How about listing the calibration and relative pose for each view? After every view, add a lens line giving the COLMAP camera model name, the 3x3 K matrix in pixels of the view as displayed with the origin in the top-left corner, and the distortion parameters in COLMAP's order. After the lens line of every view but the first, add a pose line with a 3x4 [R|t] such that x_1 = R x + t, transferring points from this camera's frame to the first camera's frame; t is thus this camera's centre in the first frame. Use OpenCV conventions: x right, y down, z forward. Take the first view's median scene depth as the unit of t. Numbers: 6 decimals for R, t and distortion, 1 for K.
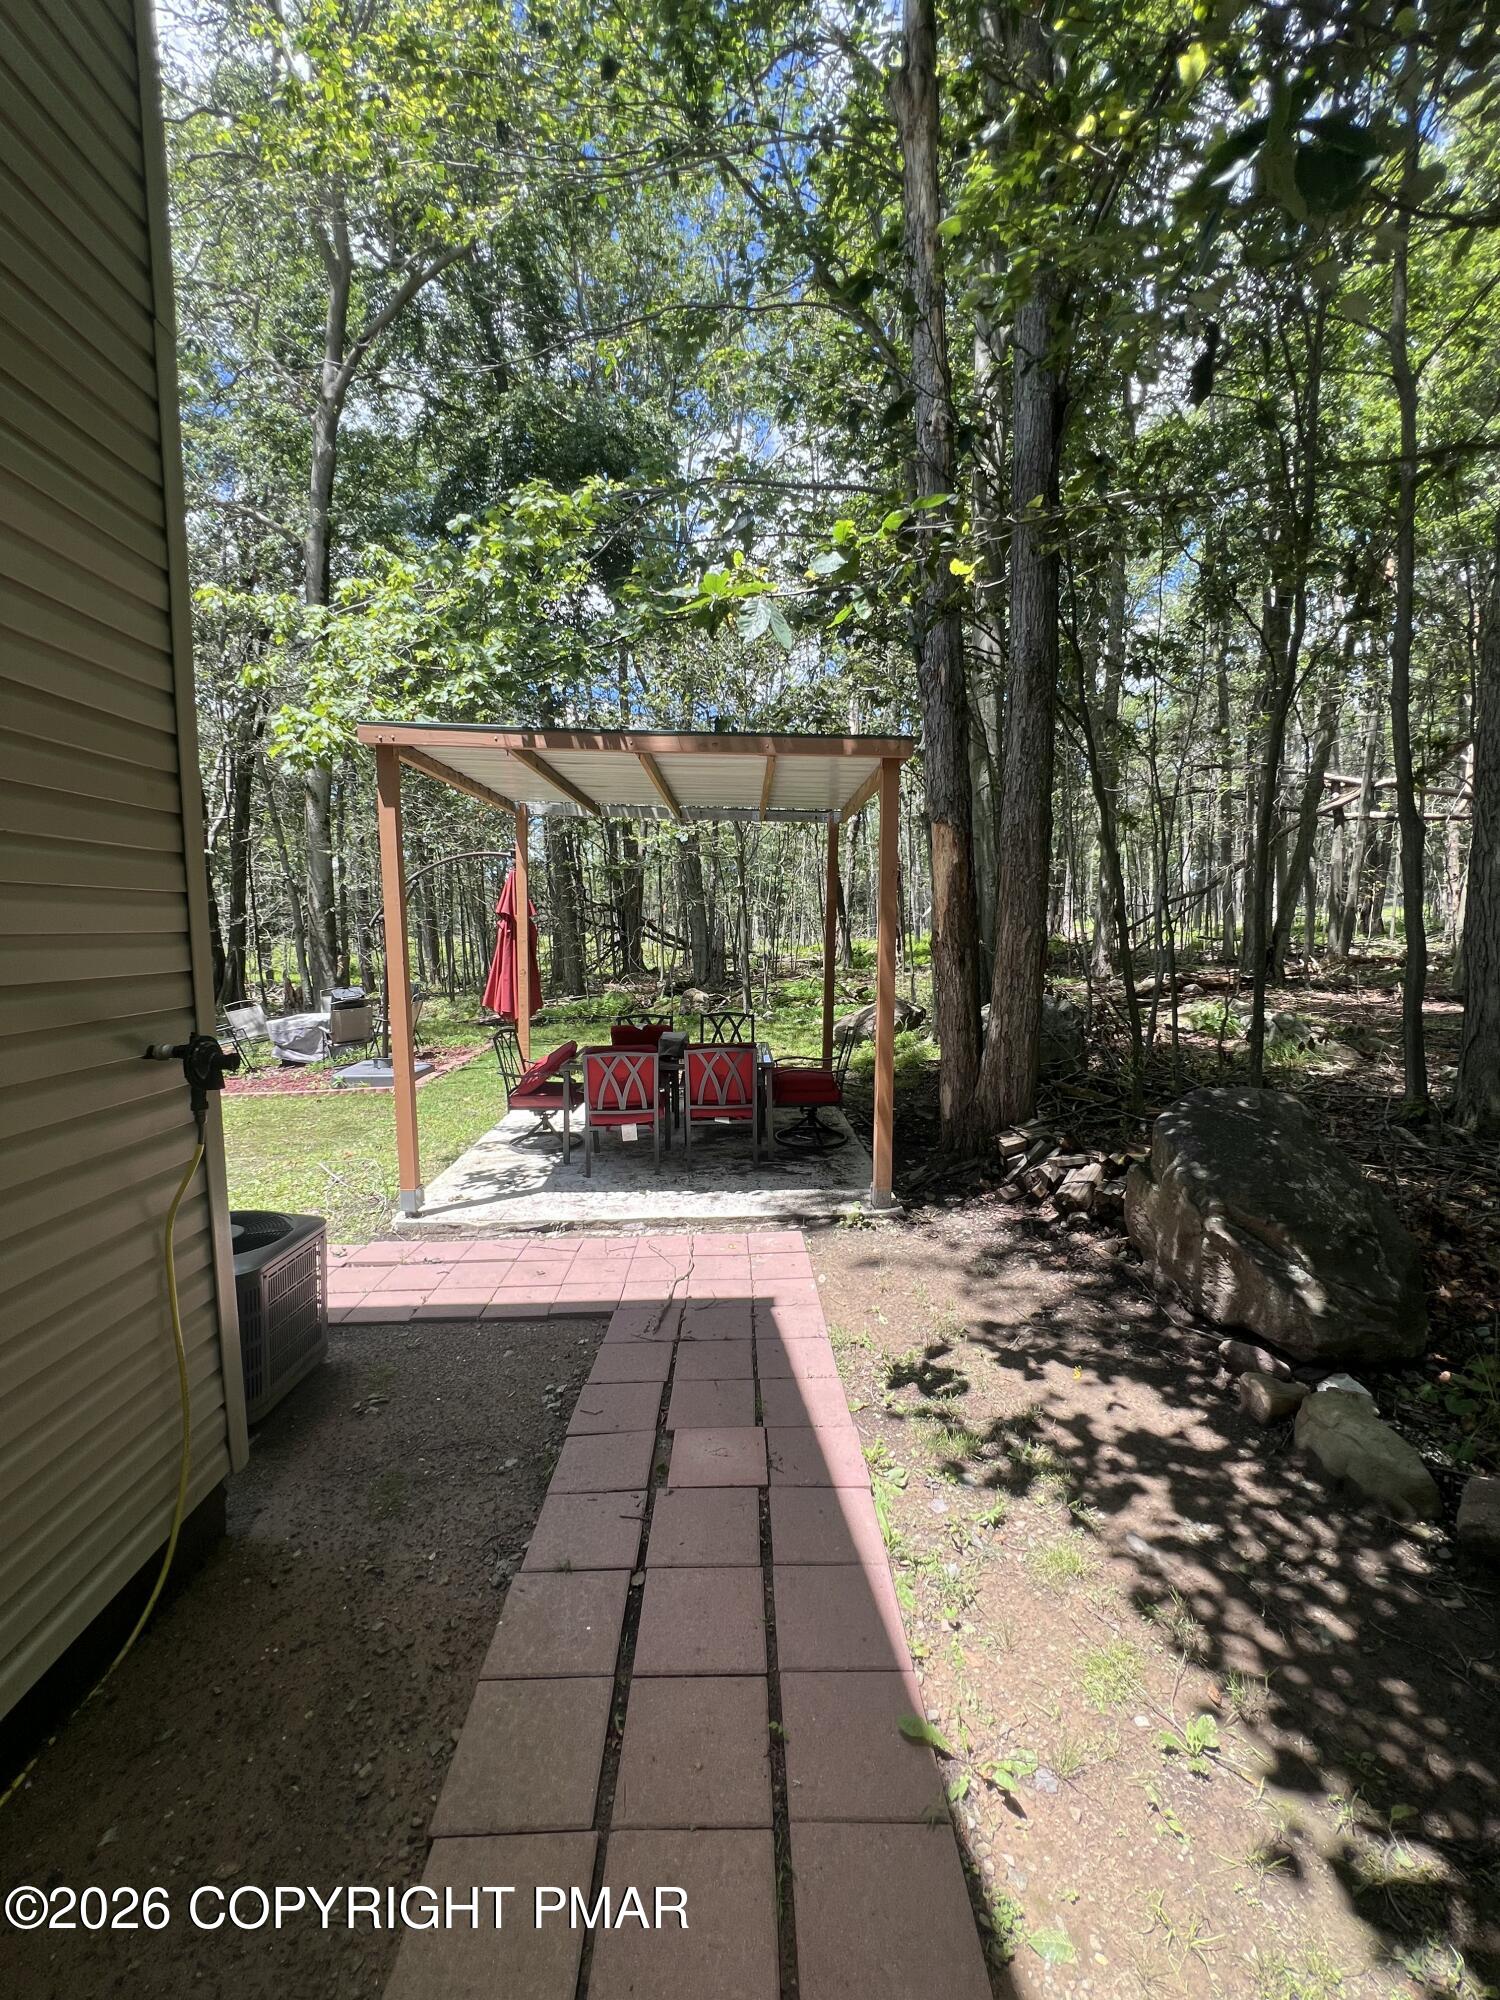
lens RADIAL K [[803.3, 0, 750.4], [0, 803.3, 995.3], [0, 0, 1]] dist [-0.002823, -0.000235]
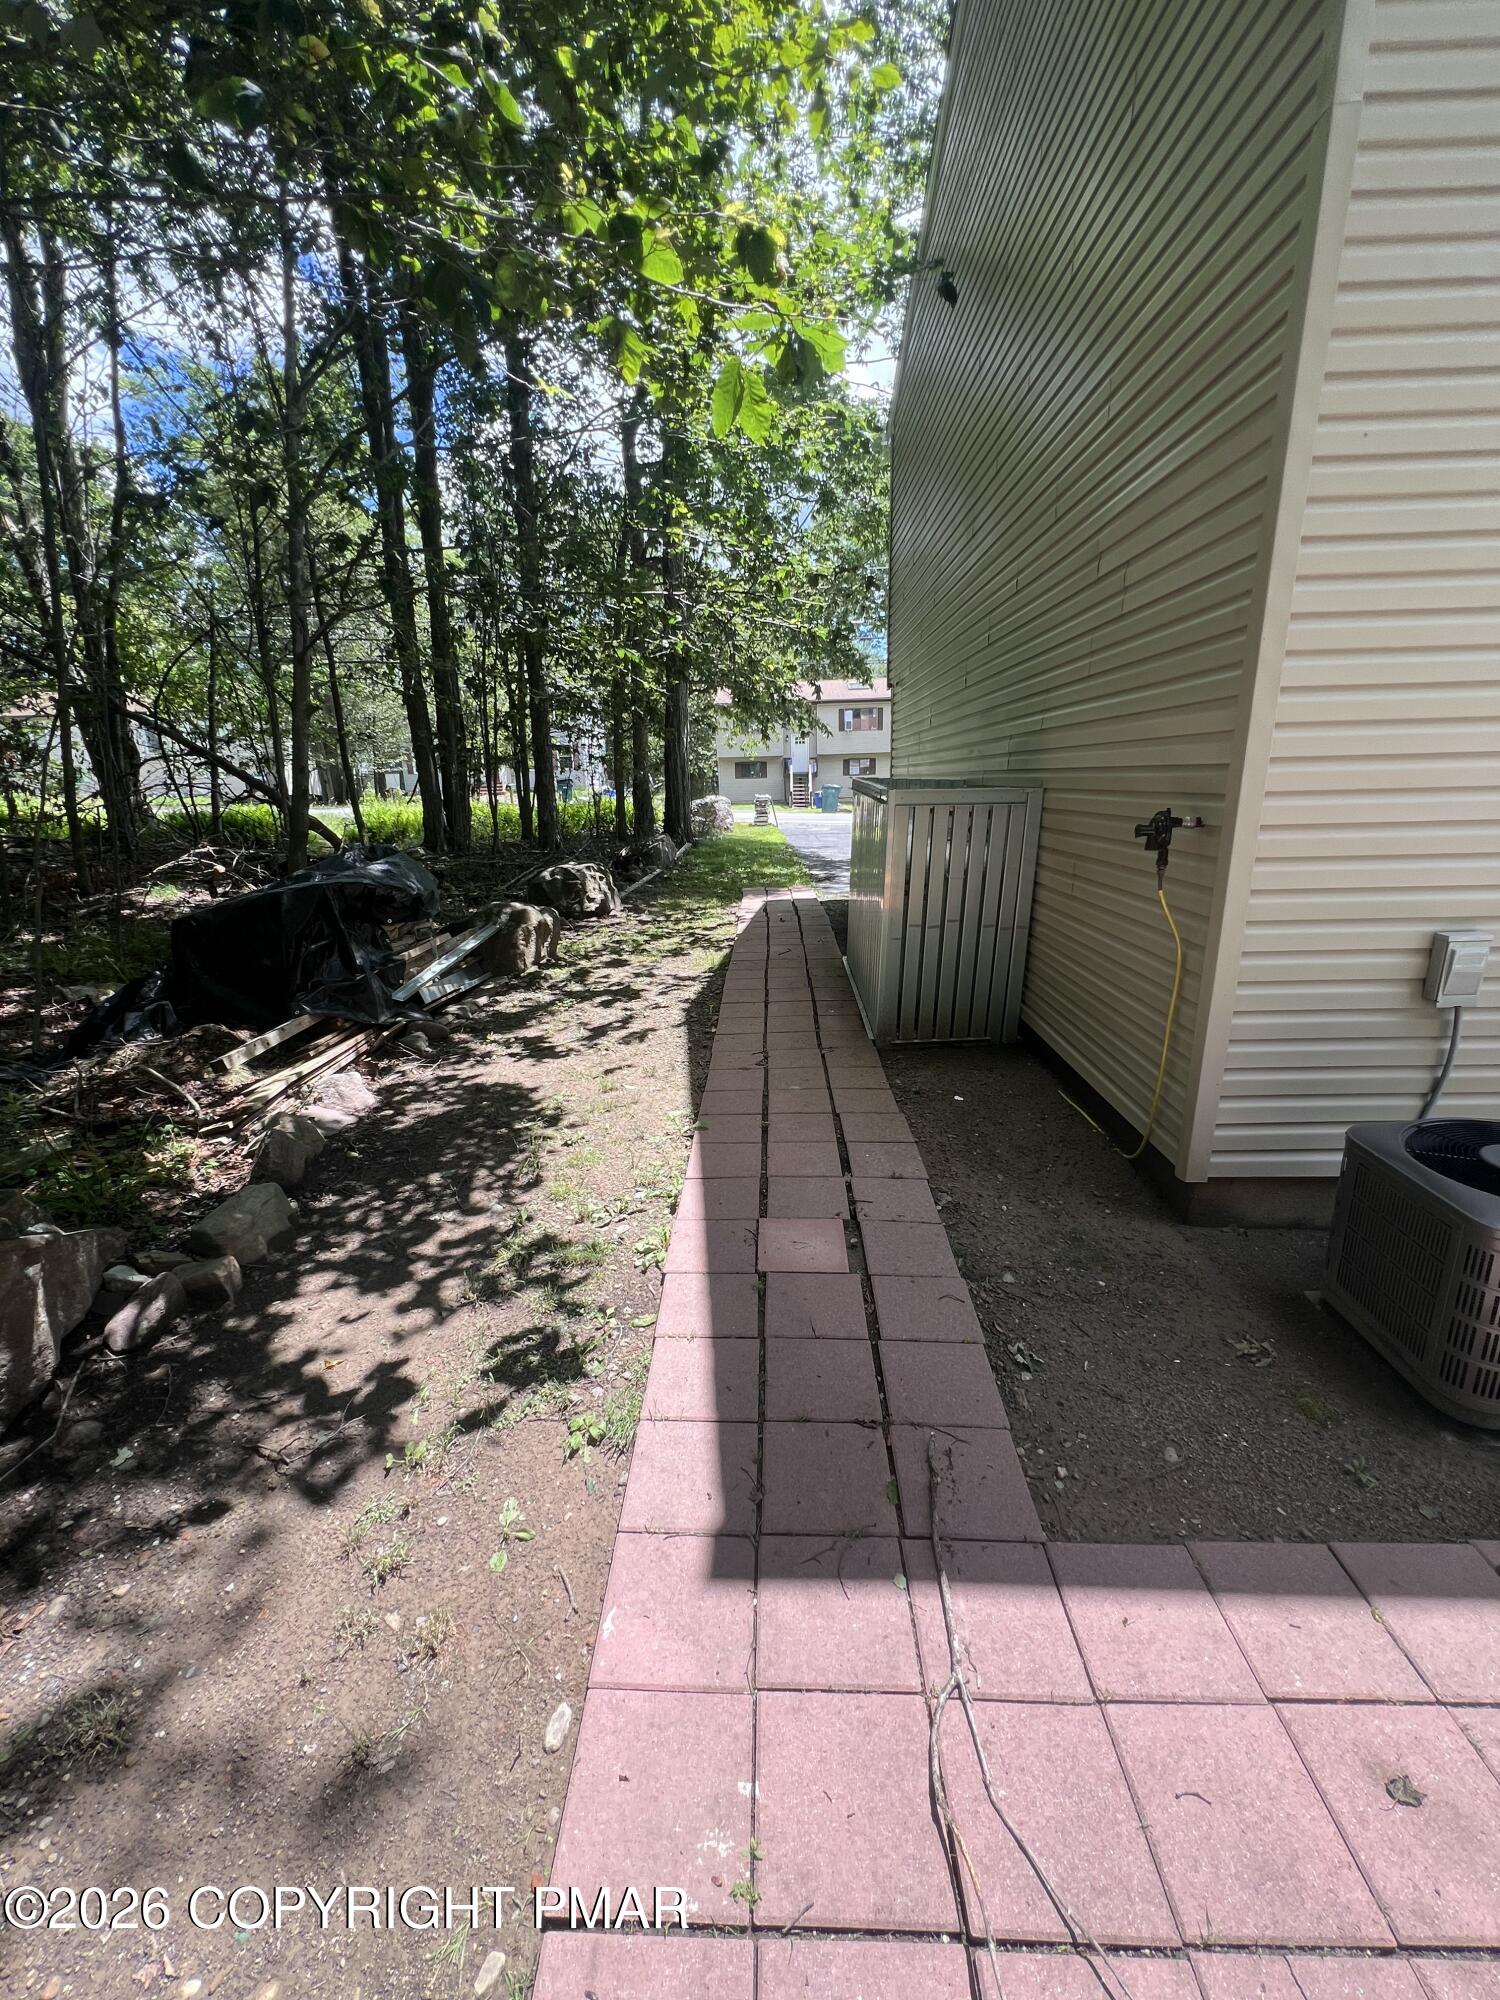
lens RADIAL K [[803.3, 0, 749.8], [0, 803.3, 999.3], [0, 0, 1]] dist [-0.002823, -0.000235]
pose [[-0.998371, 0.009407, 0.056273, -0.031938], [0.028769, 0.934743, 0.354157, -0.118323], [-0.049269, 0.355199, -0.933491, 1.822007]]
